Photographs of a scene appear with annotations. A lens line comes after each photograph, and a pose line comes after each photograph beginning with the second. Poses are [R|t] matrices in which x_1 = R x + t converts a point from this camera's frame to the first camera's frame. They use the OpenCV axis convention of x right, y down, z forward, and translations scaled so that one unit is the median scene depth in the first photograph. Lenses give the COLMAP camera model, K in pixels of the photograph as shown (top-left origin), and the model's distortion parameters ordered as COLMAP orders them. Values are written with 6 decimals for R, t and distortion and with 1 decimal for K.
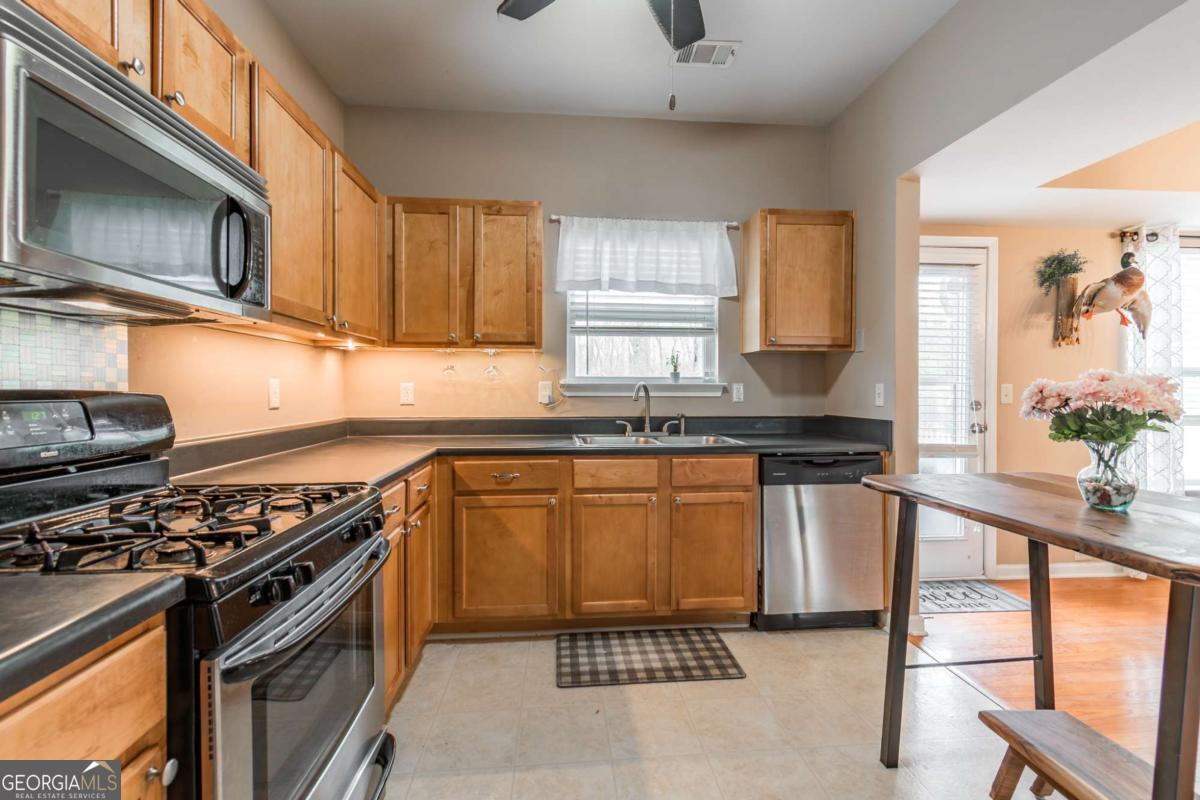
lens RADIAL K [[540.4, 0, 604.5], [0, 540.4, 398.2], [0, 0, 1]] dist [0.002127, -0.000786]
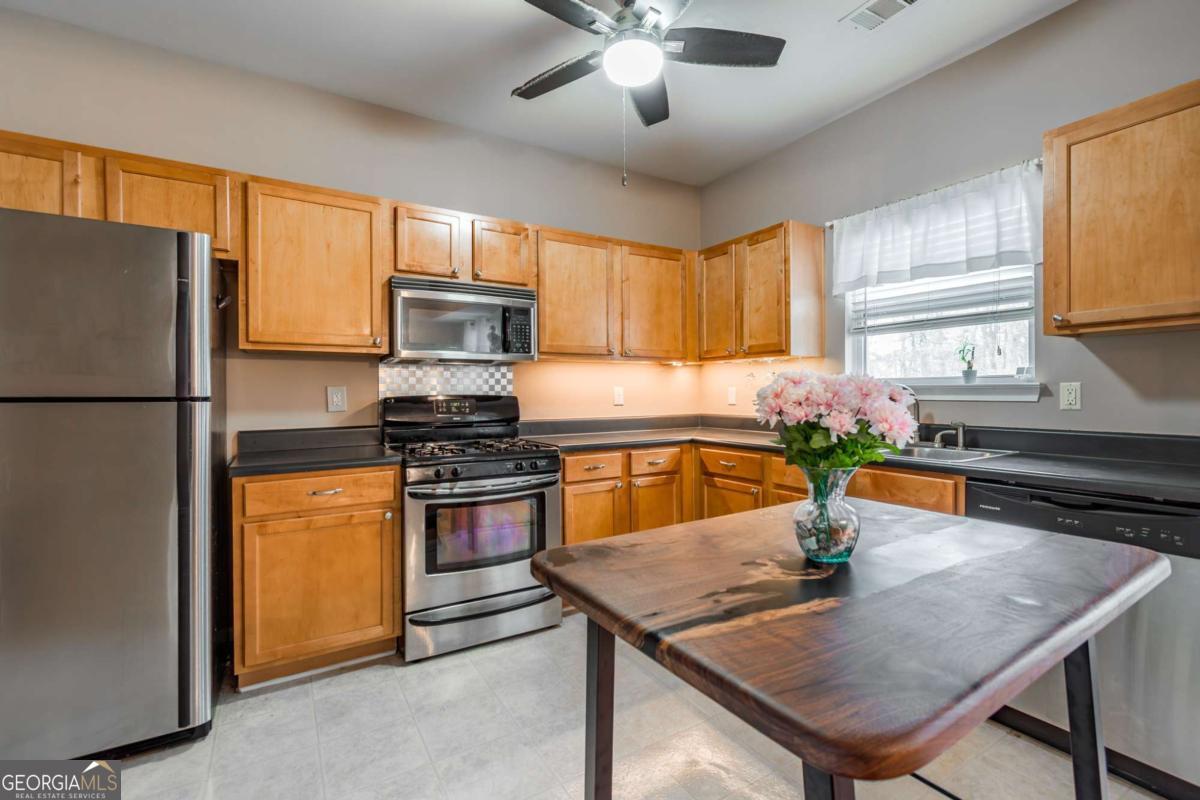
lens RADIAL K [[540.4, 0, 608.4], [0, 540.4, 396.6], [0, 0, 1]] dist [0.002127, -0.000786]
pose [[0.452361, 0.003467, -0.891828, 0.629273], [-0.006269, 0.999980, 0.000707, -0.006110], [0.891813, 0.005271, 0.452374, 0.167579]]
